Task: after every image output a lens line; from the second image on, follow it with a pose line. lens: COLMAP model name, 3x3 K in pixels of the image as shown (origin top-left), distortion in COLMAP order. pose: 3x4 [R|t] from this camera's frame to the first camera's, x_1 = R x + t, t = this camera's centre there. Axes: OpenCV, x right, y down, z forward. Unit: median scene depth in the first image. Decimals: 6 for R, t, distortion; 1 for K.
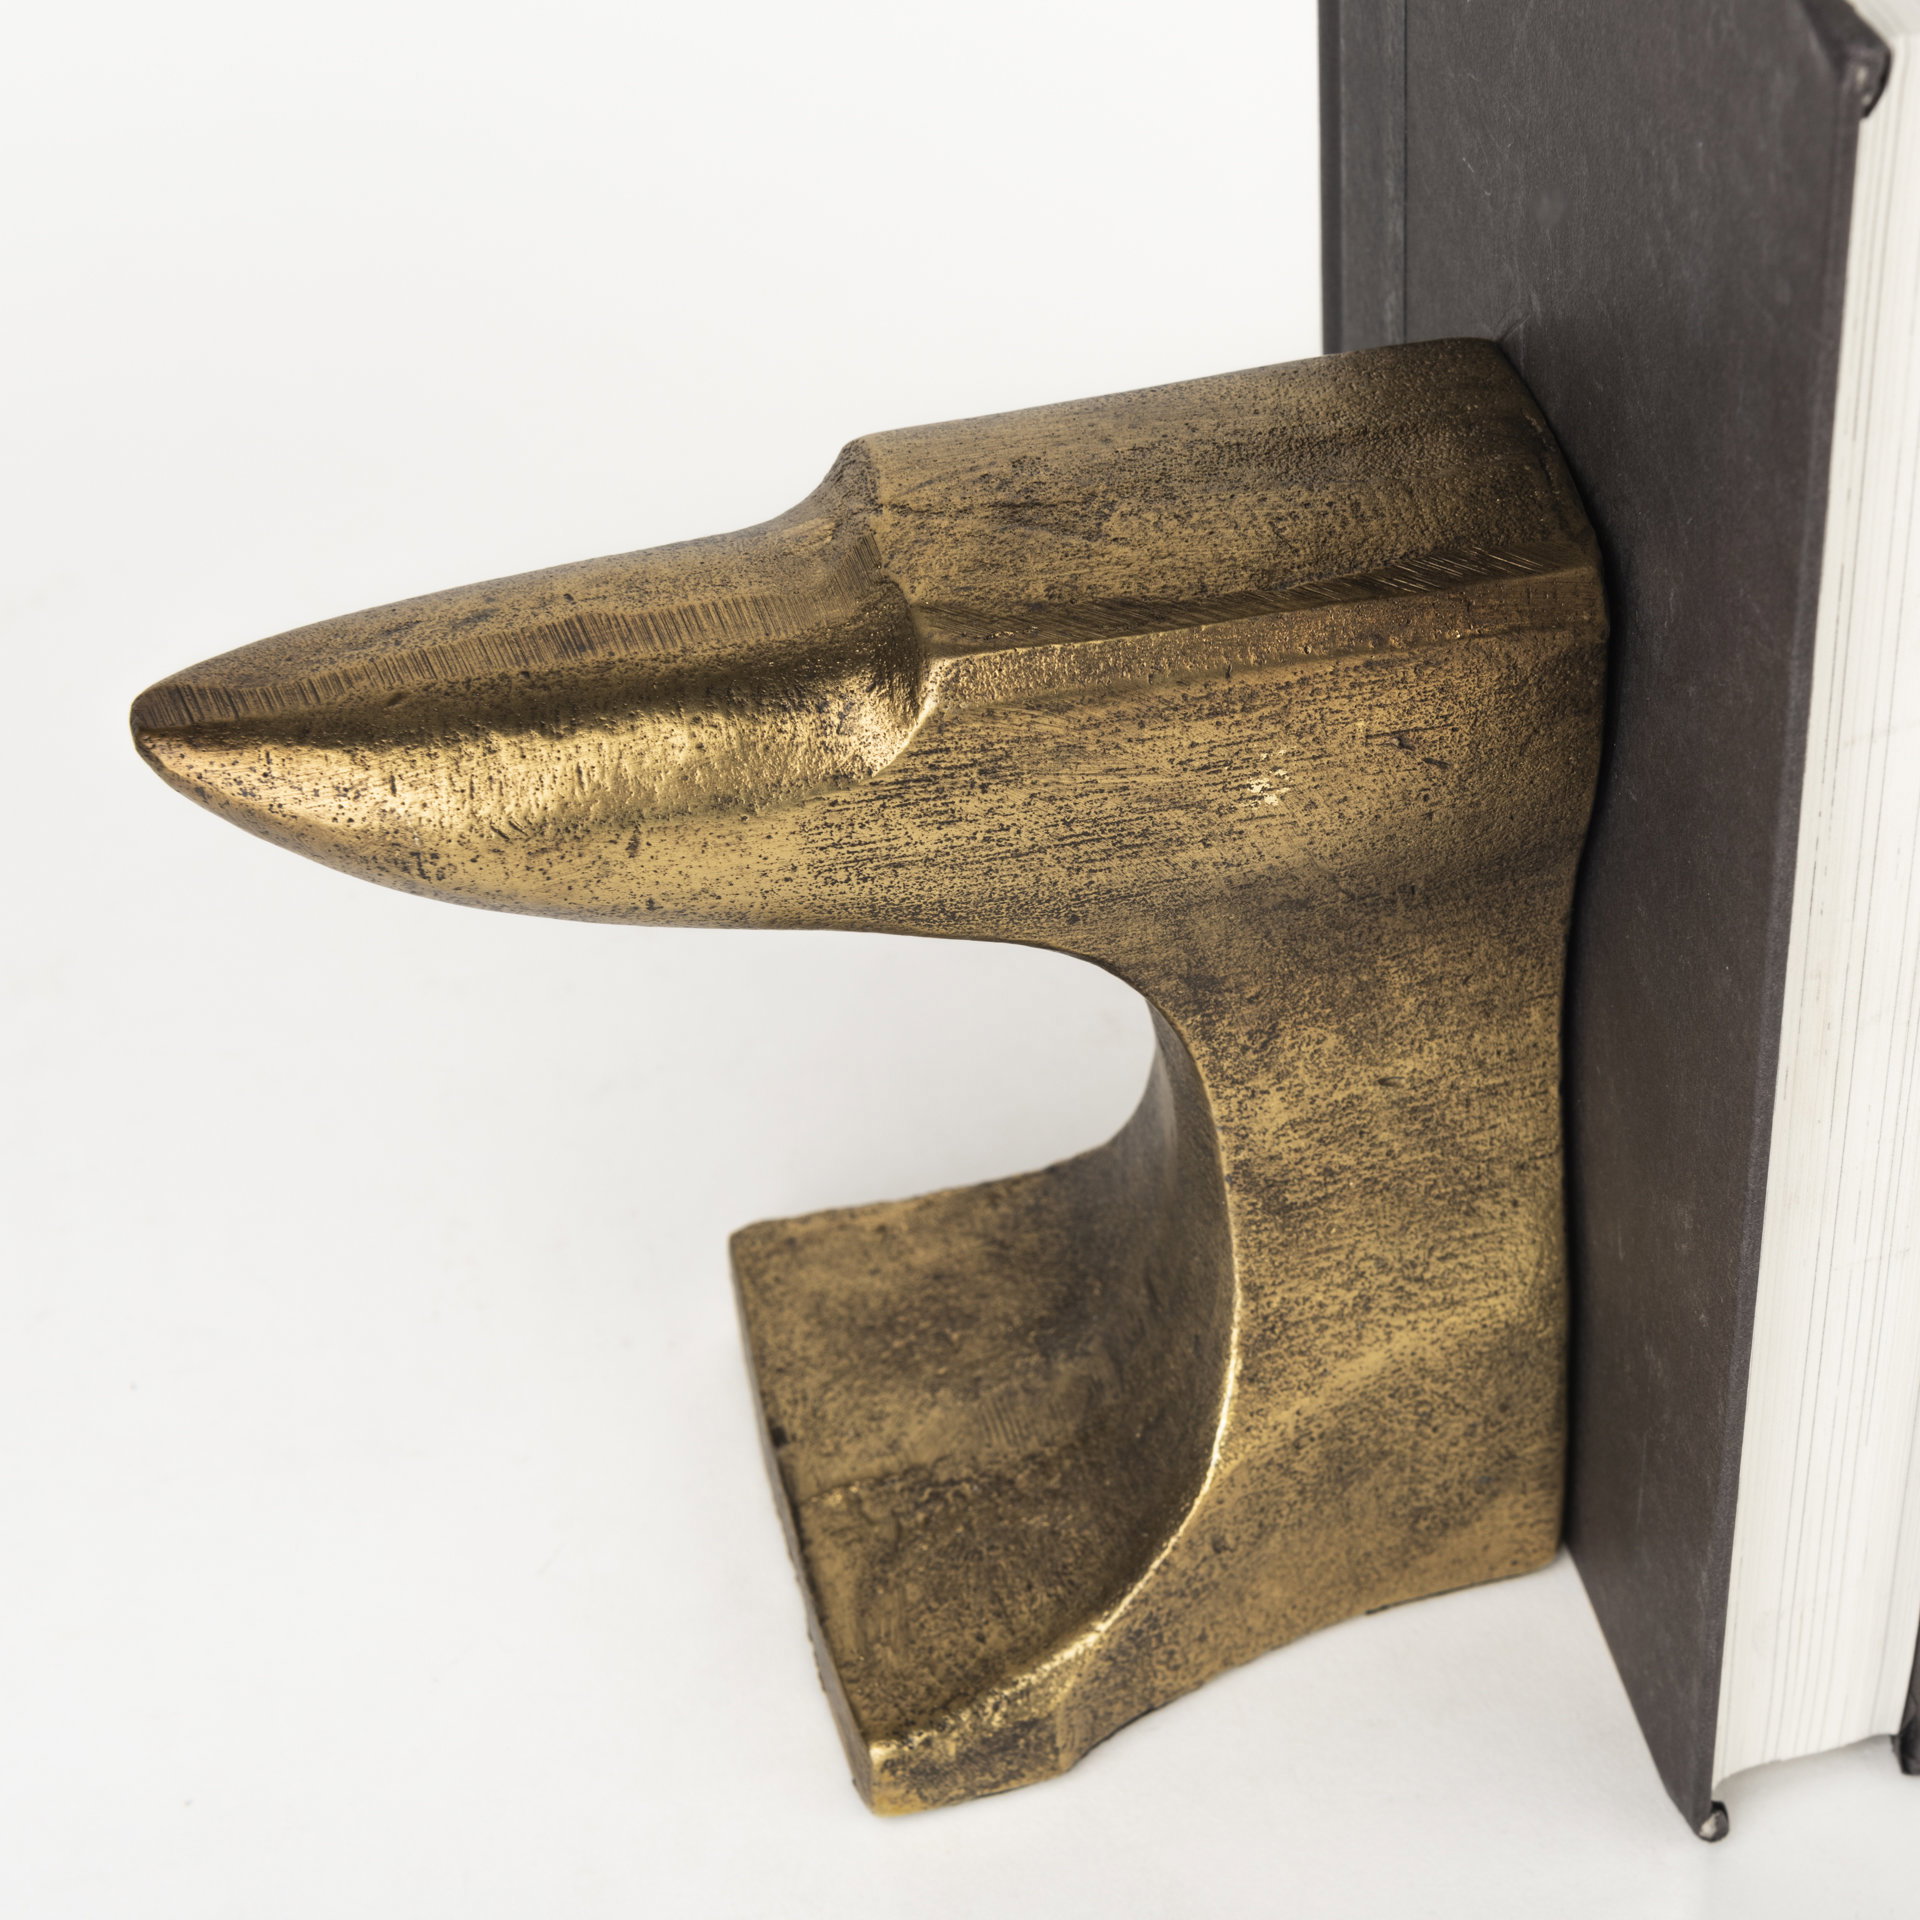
lens RADIAL K [[4120.3, 0, 960.0], [0, 4120.3, 960.0], [0, 0, 1]] dist [-0.179746, -0.000641]
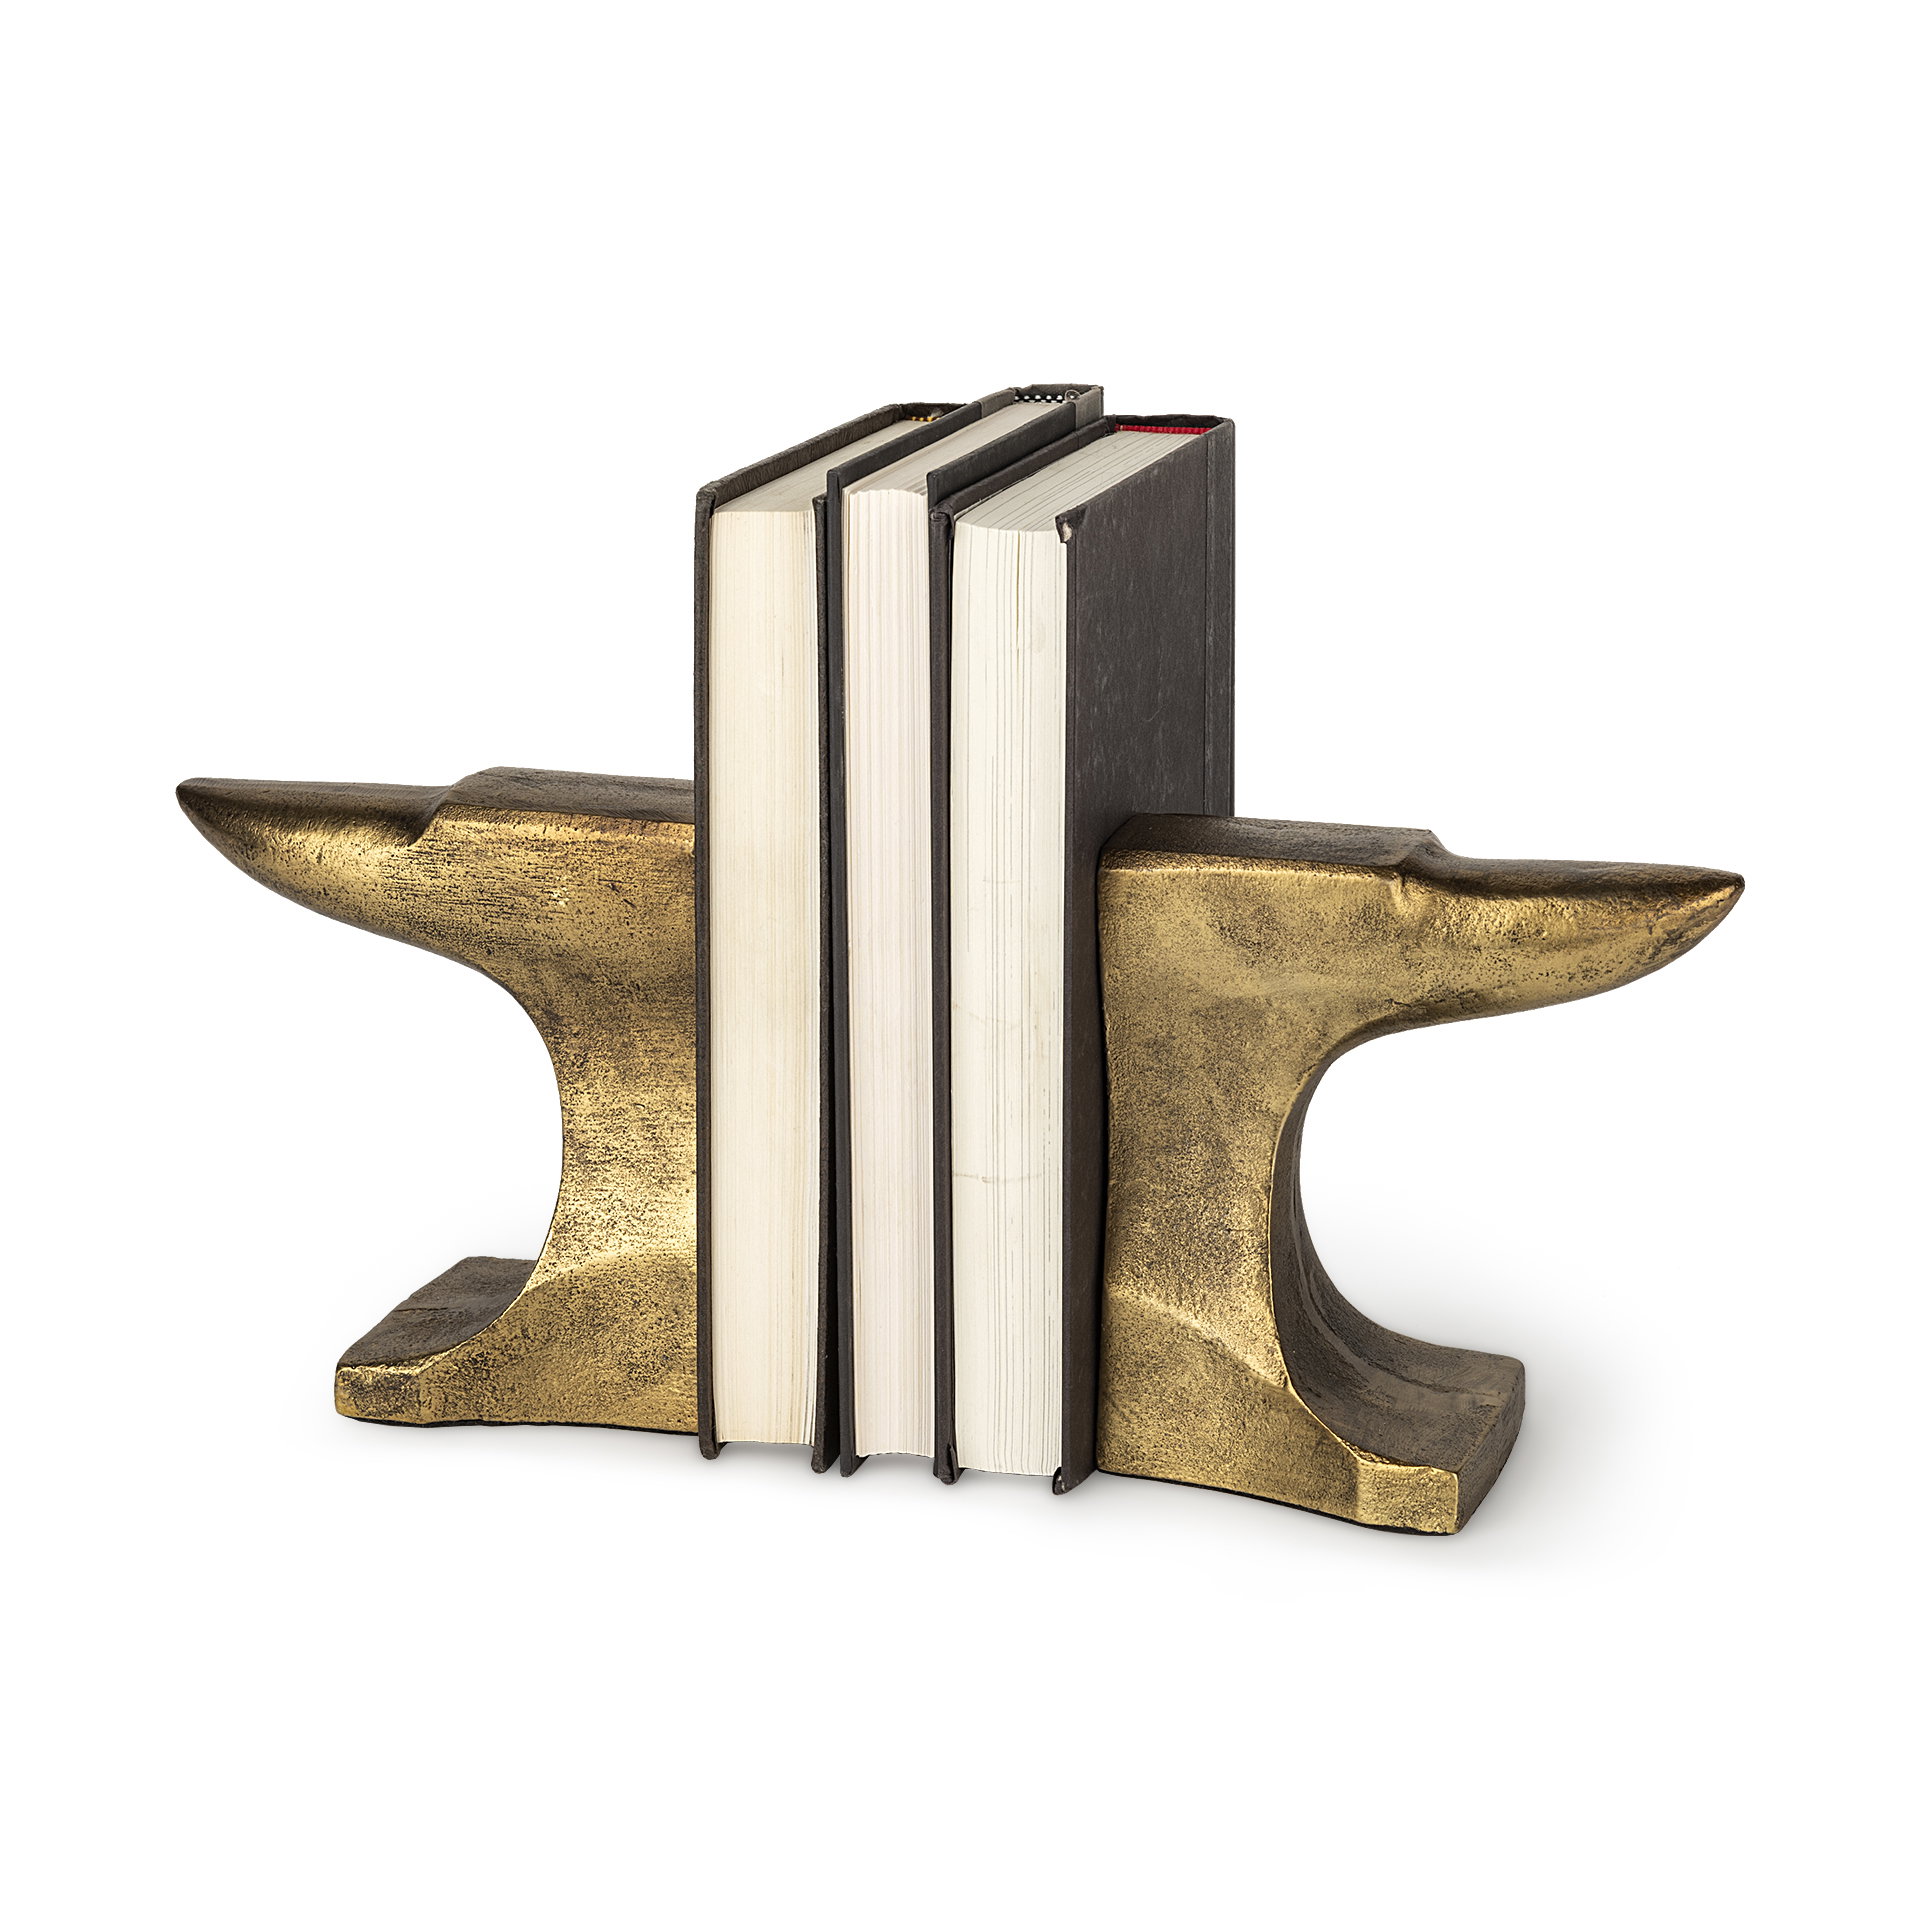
lens RADIAL K [[5418.8, 0, 960.0], [0, 5418.8, 960.0], [0, 0, 1]] dist [-0.608563, -0.237552]
pose [[0.864702, 0.176116, -0.470397, 1.561983], [-0.367115, 0.860765, -0.352576, 0.895979], [0.342807, 0.477563, 0.808960, -1.250499]]
